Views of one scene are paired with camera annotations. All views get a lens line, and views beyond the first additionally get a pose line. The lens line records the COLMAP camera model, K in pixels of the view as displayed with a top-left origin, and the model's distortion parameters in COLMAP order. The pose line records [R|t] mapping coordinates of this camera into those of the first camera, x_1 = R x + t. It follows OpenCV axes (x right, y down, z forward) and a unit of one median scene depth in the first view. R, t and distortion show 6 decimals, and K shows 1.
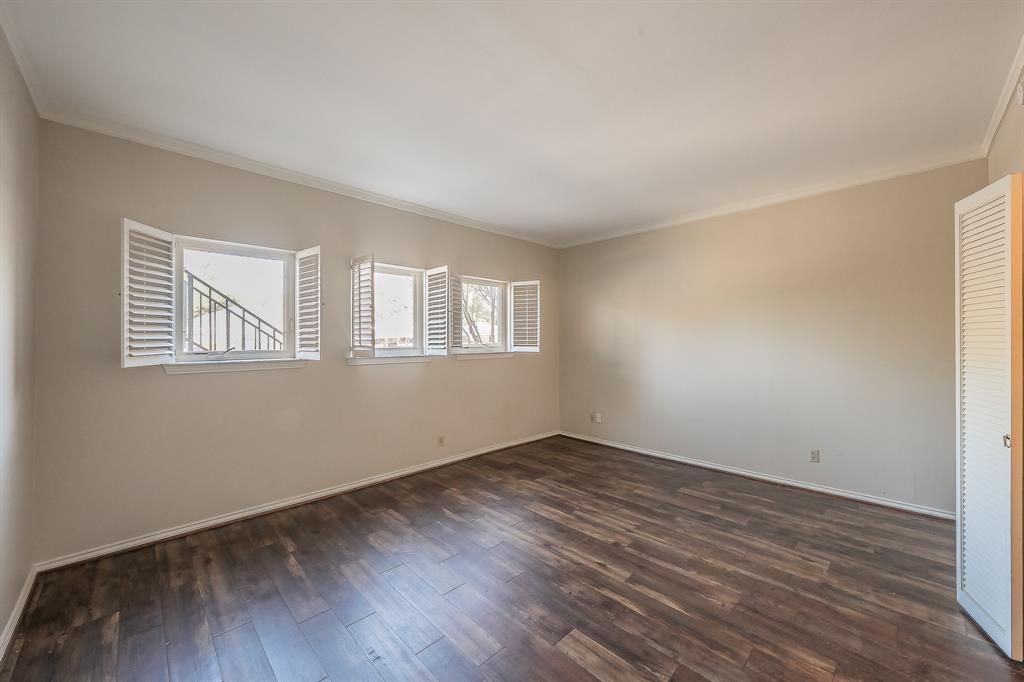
lens RADIAL K [[385.7, 0, 519.8], [0, 385.7, 340.1], [0, 0, 1]] dist [0.000856, 0.000199]
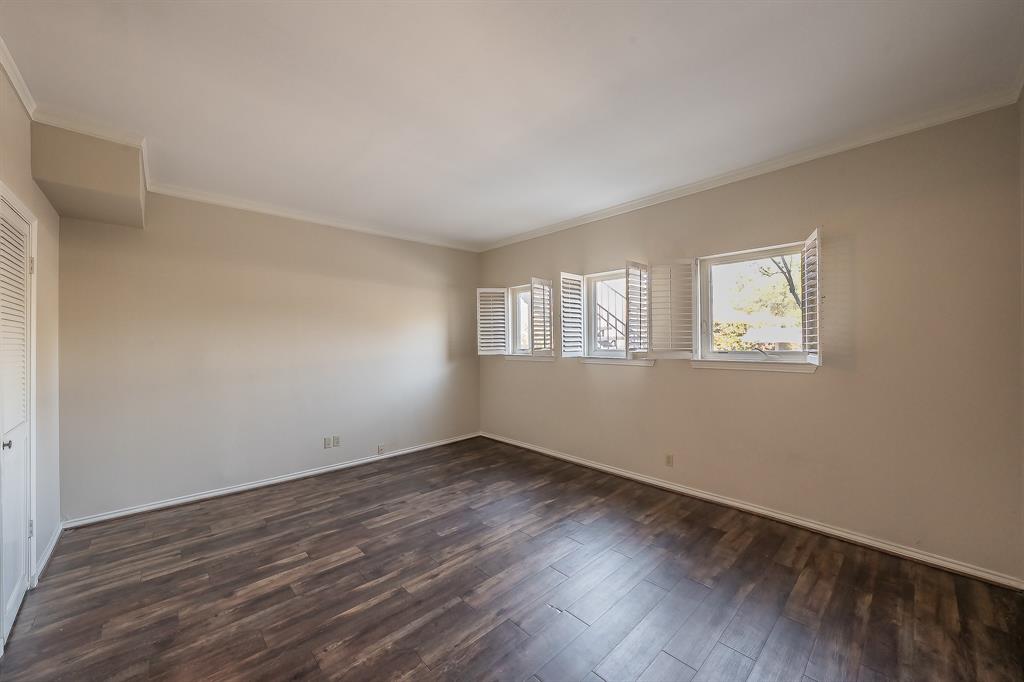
lens RADIAL K [[385.7, 0, 519.8], [0, 385.7, 340.1], [0, 0, 1]] dist [0.000856, 0.000199]
pose [[-0.018699, 0.001250, -0.999824, 1.161934], [0.007805, 0.999969, 0.001104, -0.014671], [0.999795, -0.007783, -0.018708, 1.217777]]
